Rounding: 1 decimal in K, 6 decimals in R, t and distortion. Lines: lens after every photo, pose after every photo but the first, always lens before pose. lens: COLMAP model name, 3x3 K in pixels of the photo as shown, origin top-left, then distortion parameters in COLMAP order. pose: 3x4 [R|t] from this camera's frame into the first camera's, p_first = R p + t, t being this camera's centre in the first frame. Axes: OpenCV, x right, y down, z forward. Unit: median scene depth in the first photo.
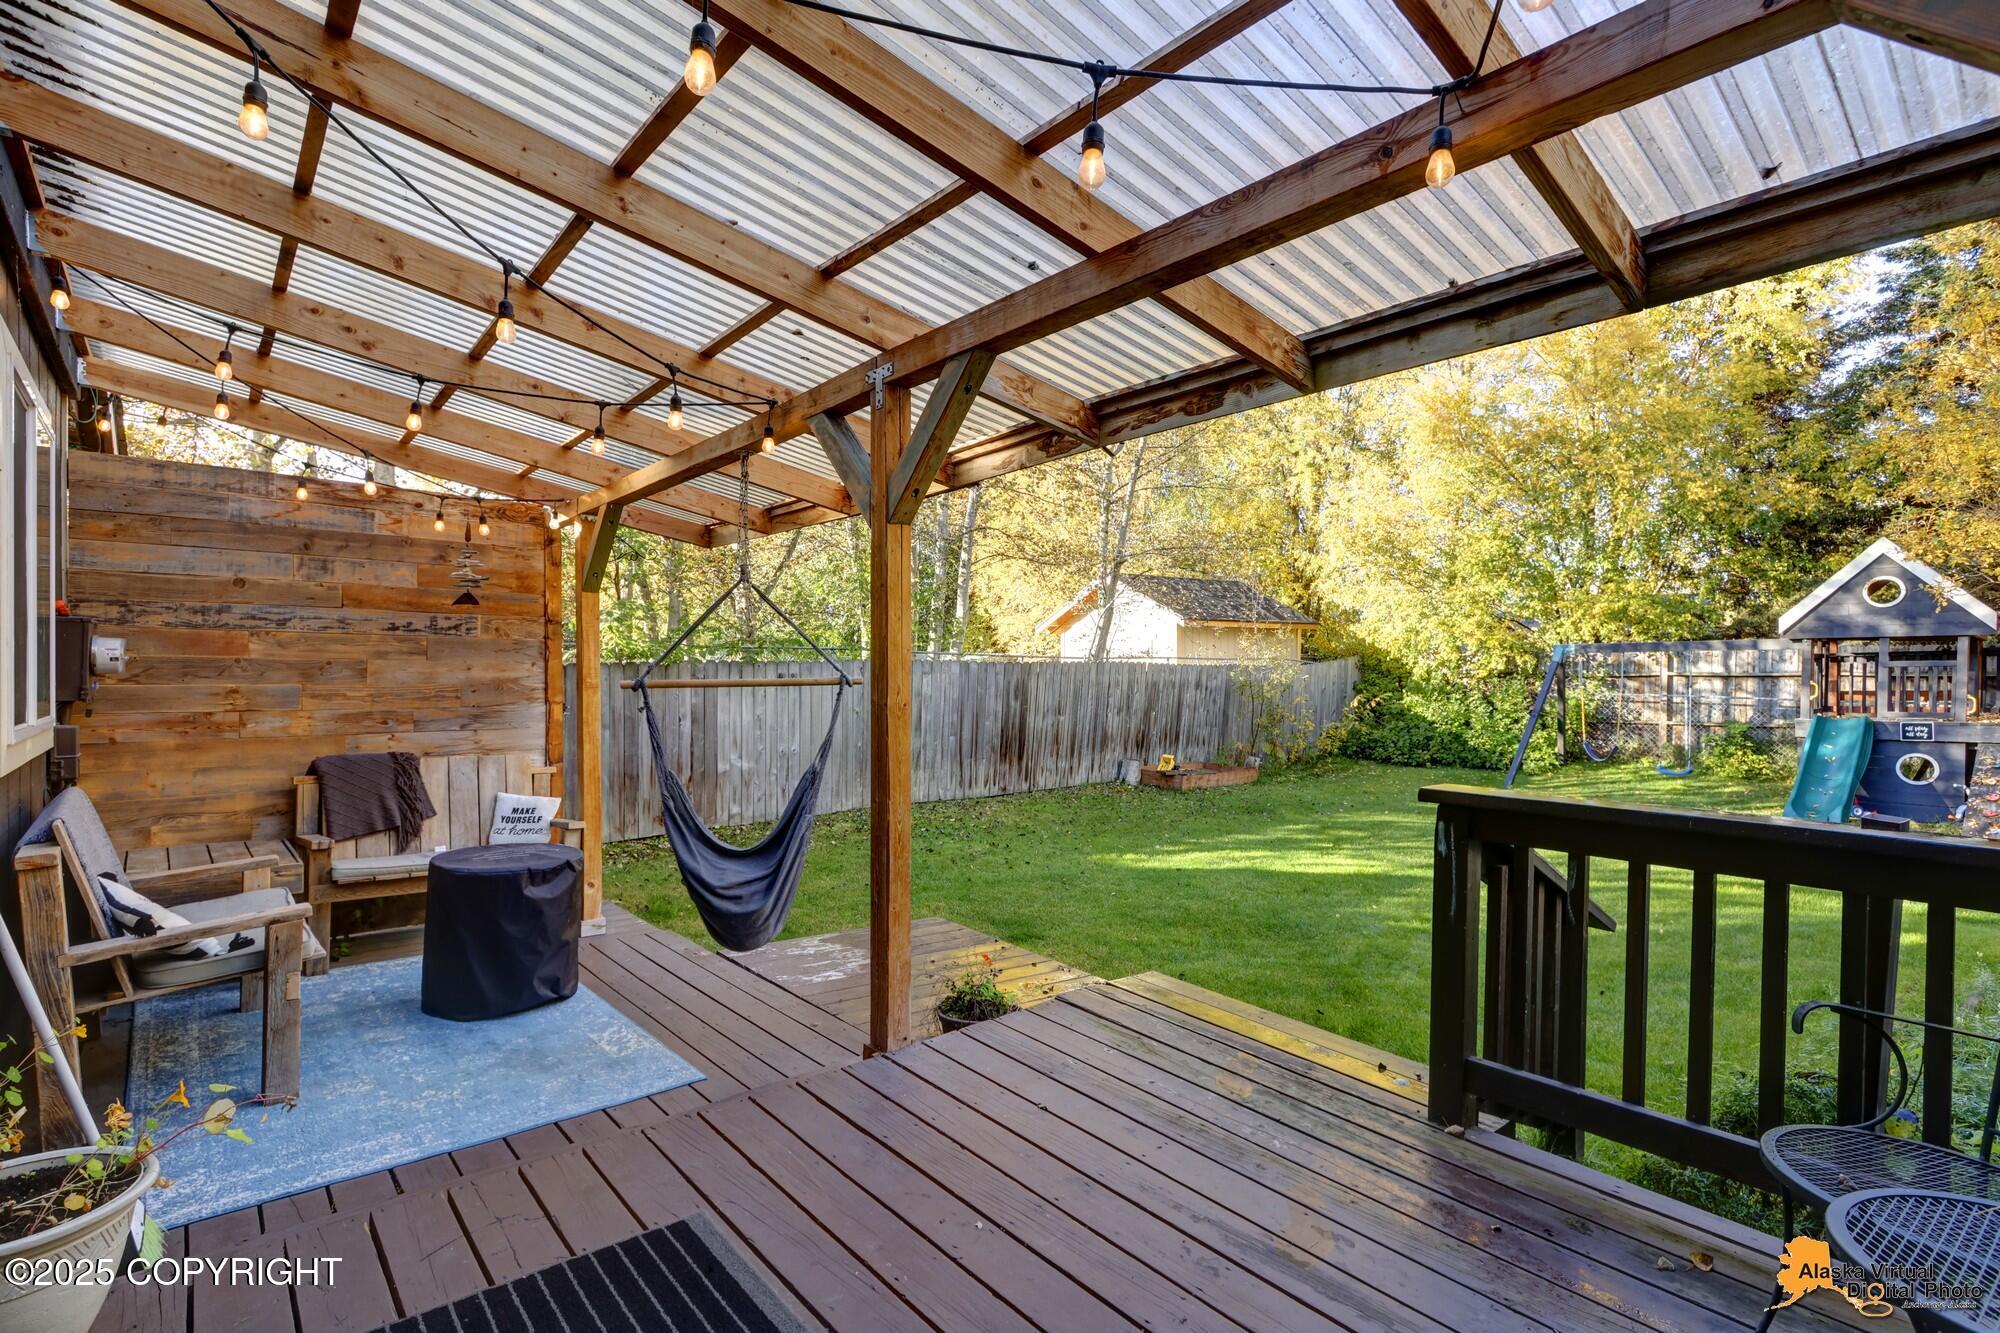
lens RADIAL K [[850.5, 0, 947.5], [0, 850.5, 708.3], [0, 0, 1]] dist [0.000463, -0.005397]
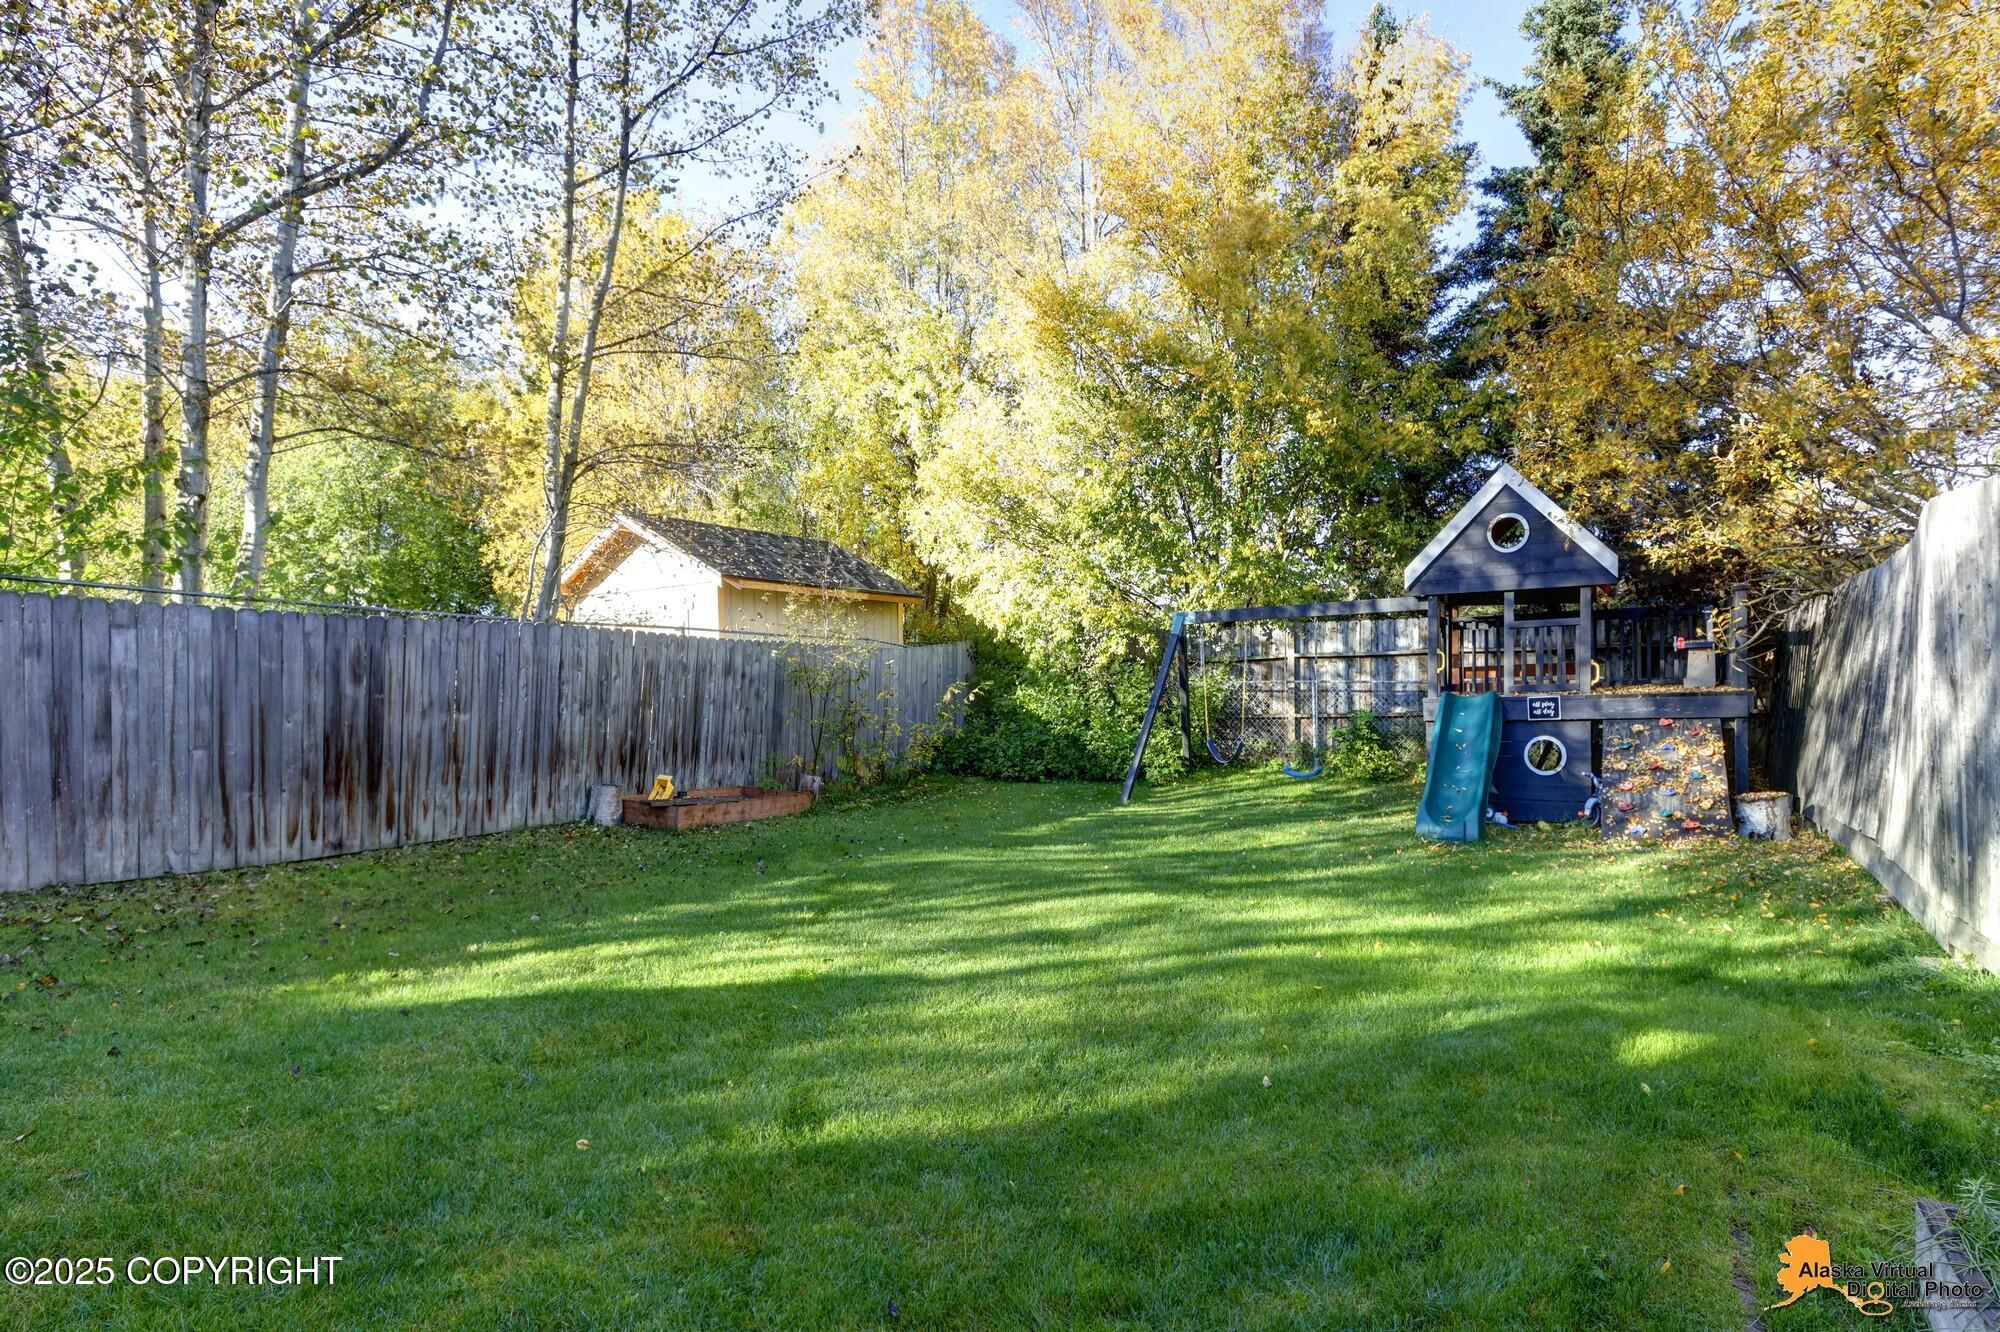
lens RADIAL K [[995.0, 0, 1002.6], [0, 995.0, 707.4], [0, 0, 1]] dist [-0.000966, -0.001393]
pose [[0.917210, -0.004712, 0.398376, 0.201580], [0.016334, 0.999534, -0.025785, 0.028430], [-0.398069, 0.030158, 0.916860, 0.225730]]
